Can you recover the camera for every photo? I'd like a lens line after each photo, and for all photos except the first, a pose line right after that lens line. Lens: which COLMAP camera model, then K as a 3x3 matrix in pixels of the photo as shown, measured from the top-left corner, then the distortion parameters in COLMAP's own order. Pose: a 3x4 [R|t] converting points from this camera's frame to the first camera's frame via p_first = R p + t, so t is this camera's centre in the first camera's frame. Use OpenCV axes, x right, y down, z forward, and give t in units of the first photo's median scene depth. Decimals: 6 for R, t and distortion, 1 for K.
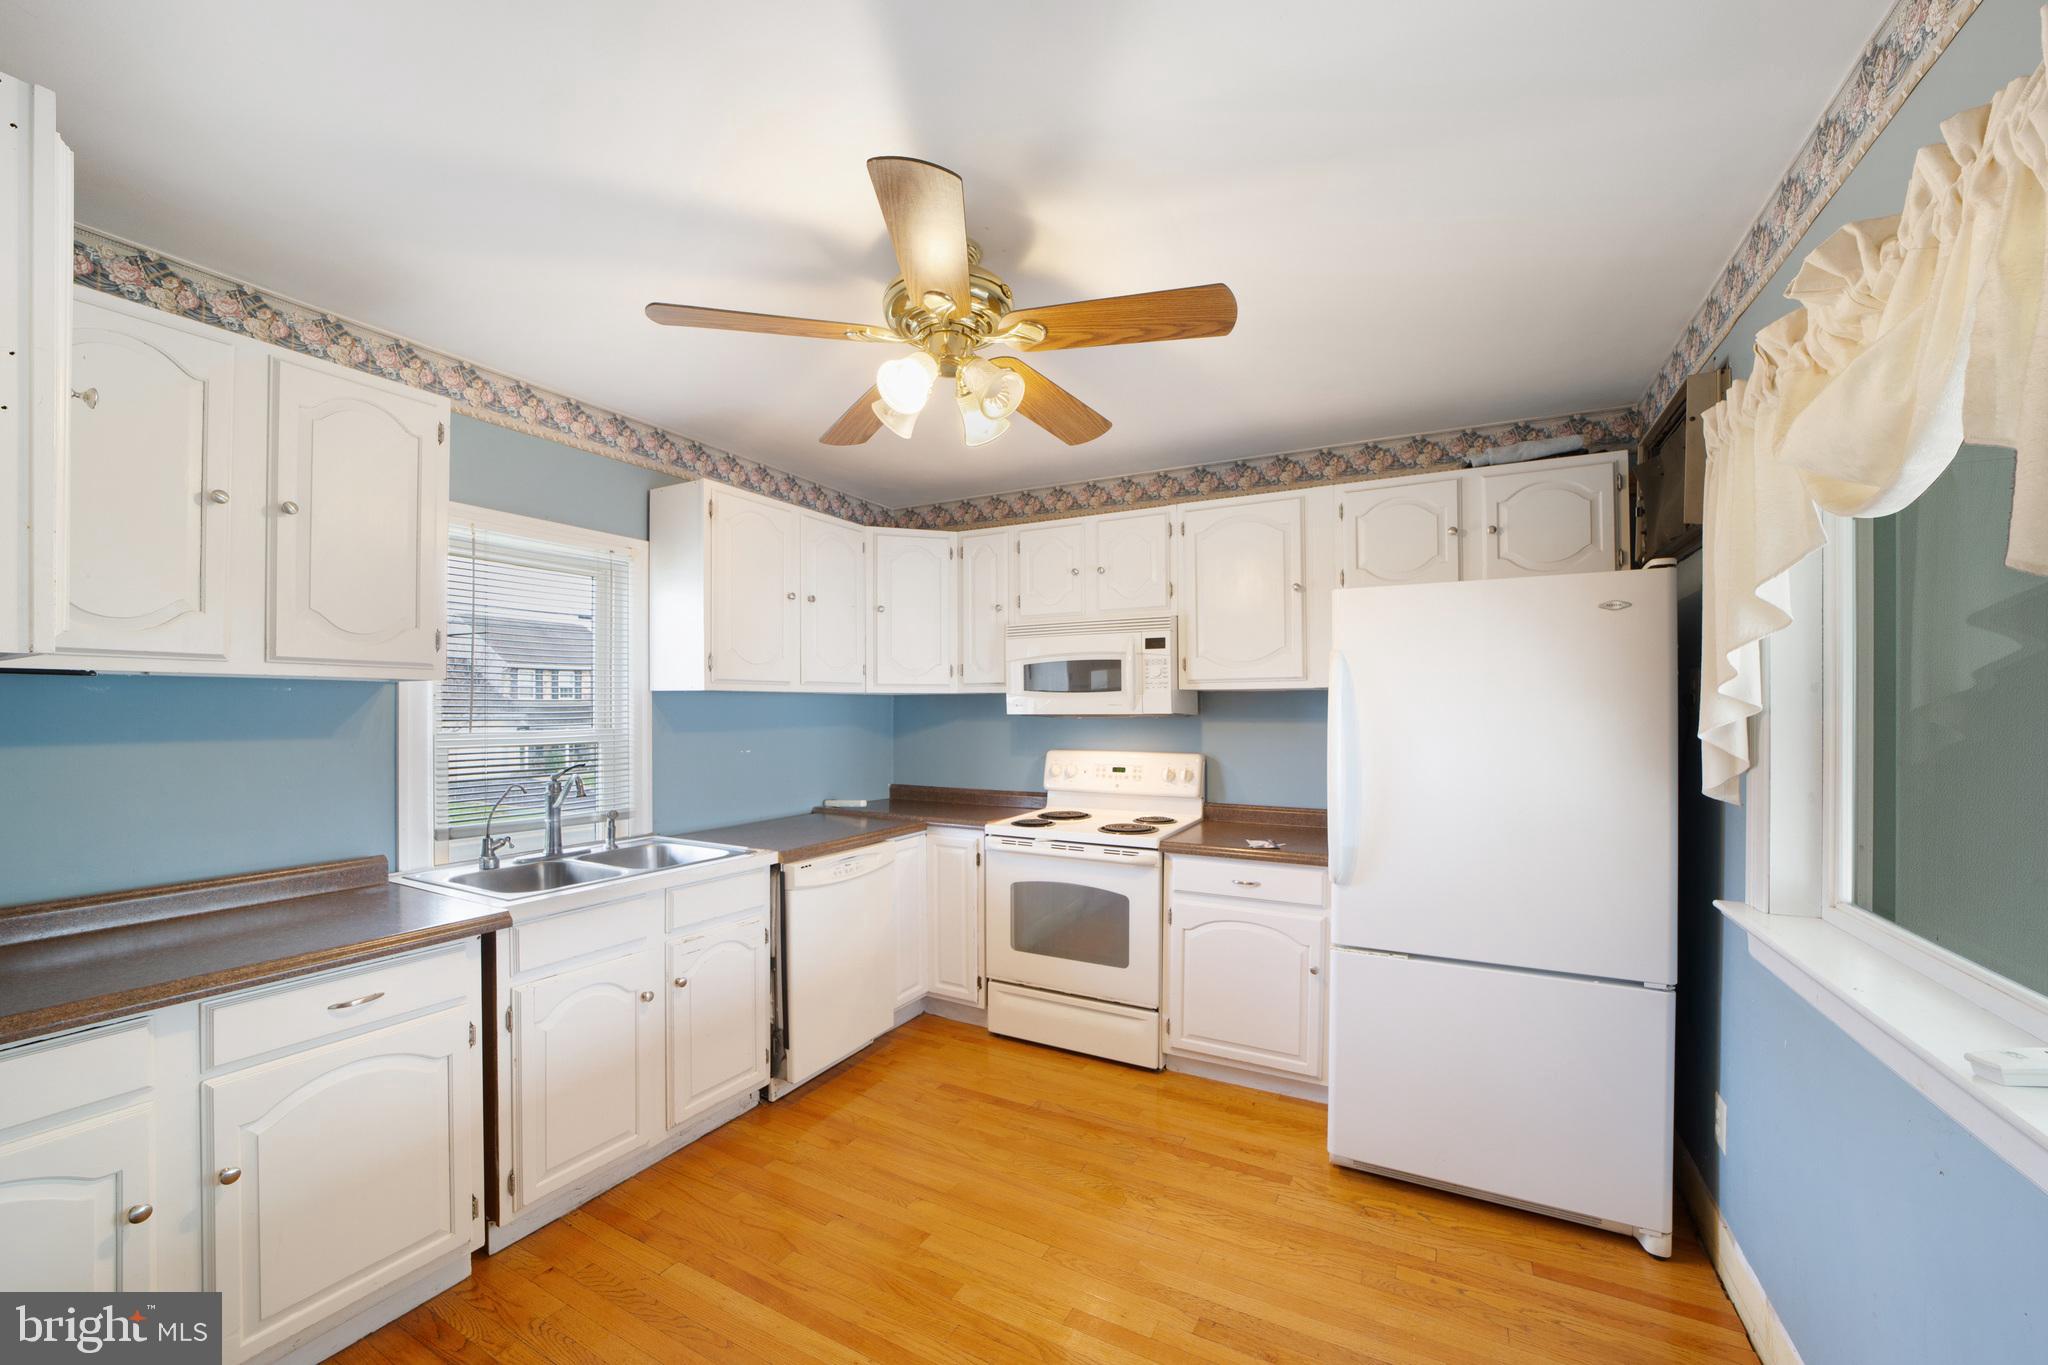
lens RADIAL K [[787.9, 0, 1004.9], [0, 787.9, 708.1], [0, 0, 1]] dist [-0.000606, 0.000336]
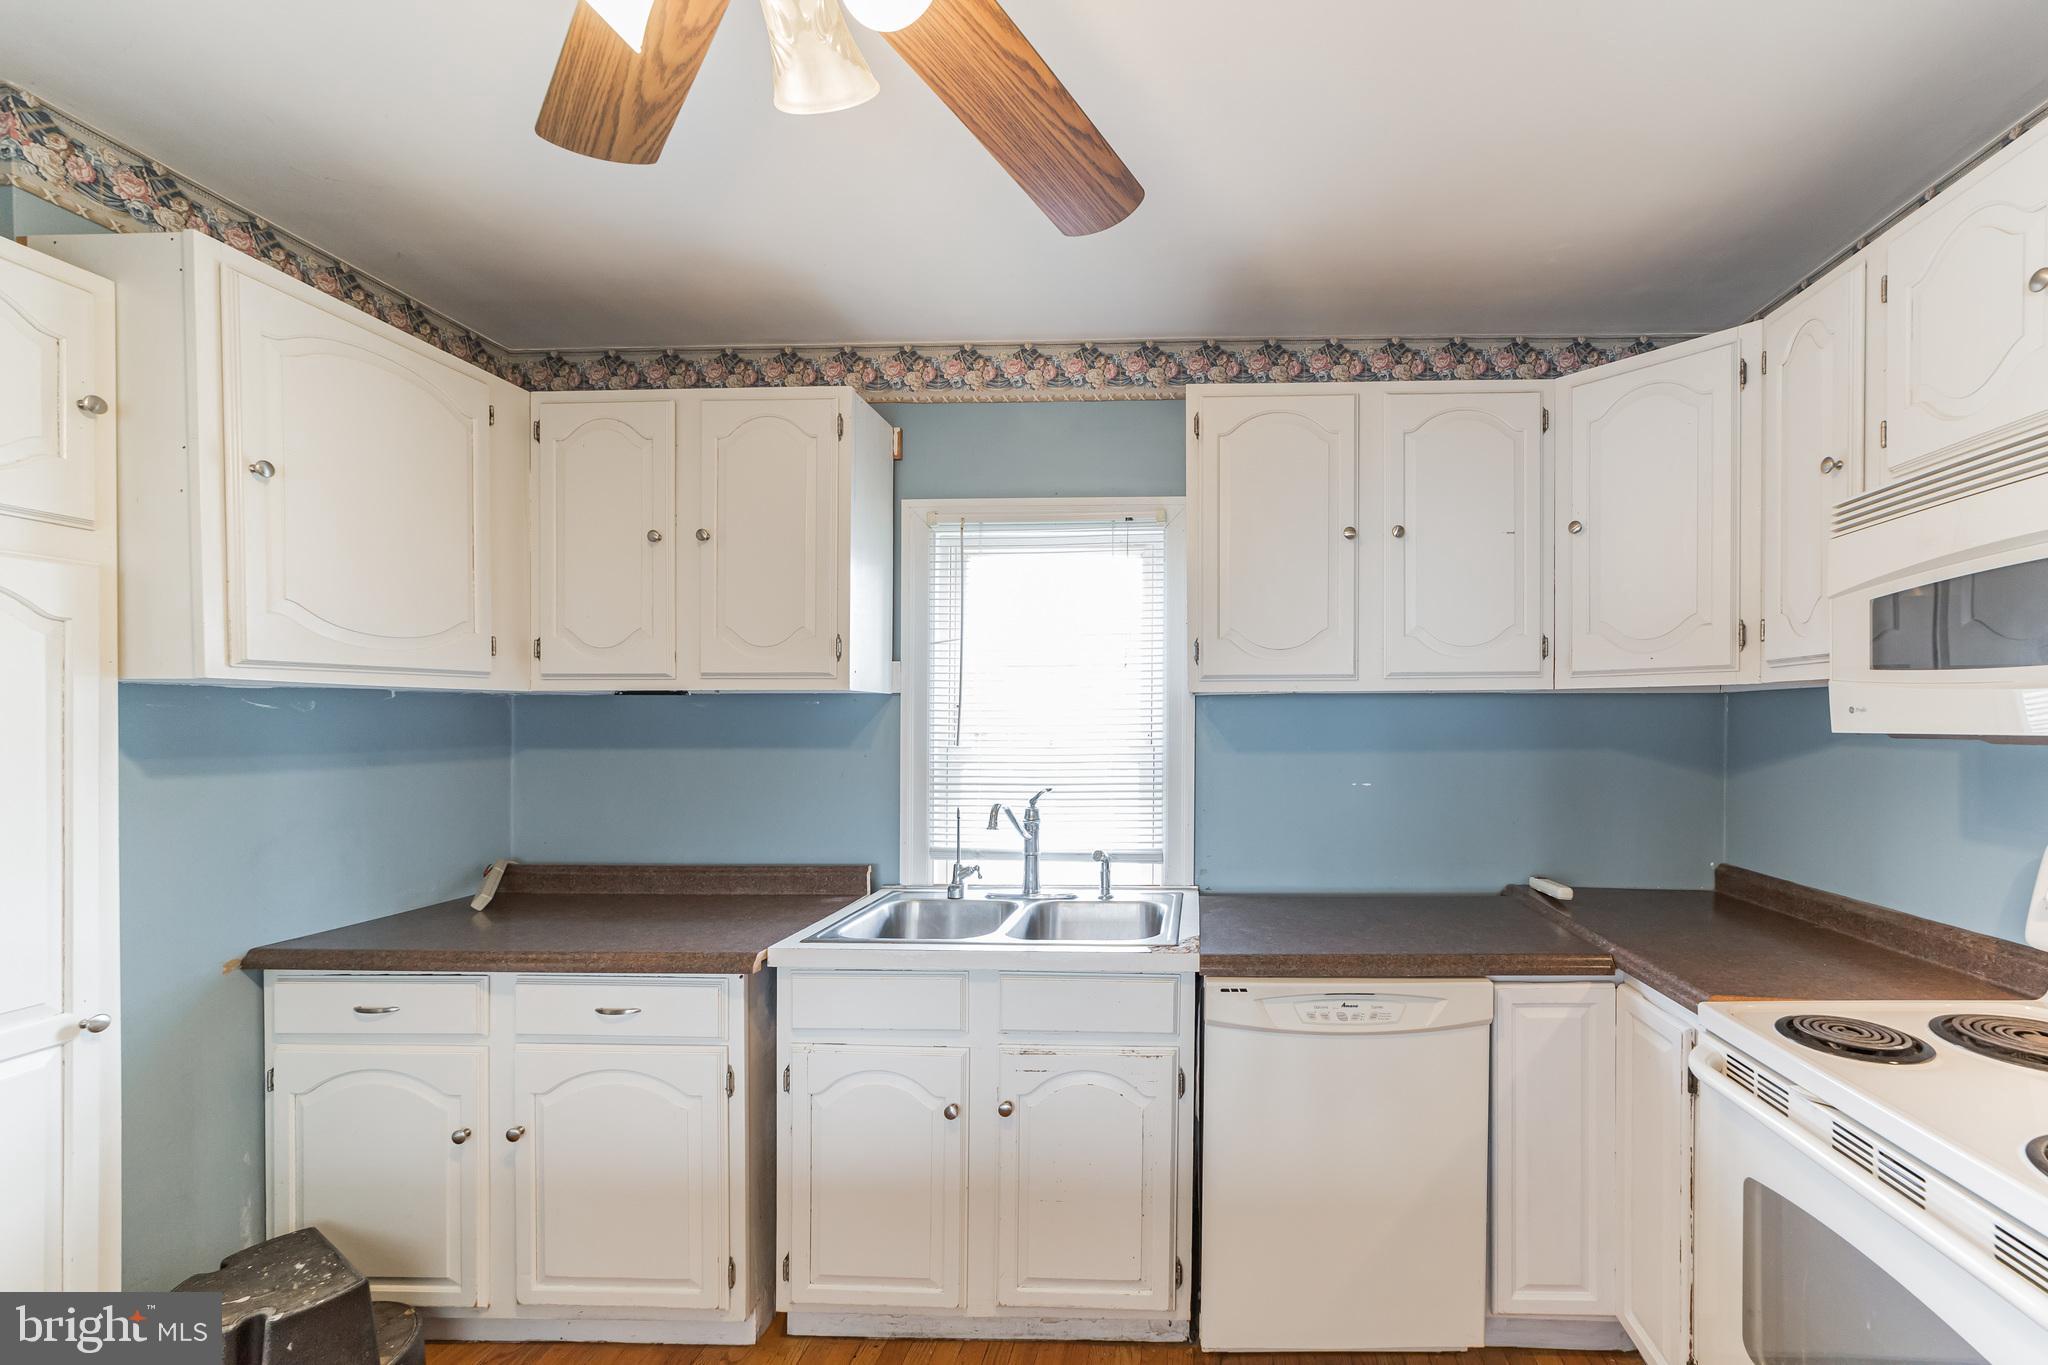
lens RADIAL K [[903.8, 0, 1025.7], [0, 903.8, 705.8], [0, 0, 1]] dist [0.000812, 0.000485]
pose [[0.472384, -0.003632, -0.881385, 0.267081], [0.003463, 0.999991, -0.002265, -0.011713], [0.881386, -0.001982, 0.472393, 0.526850]]
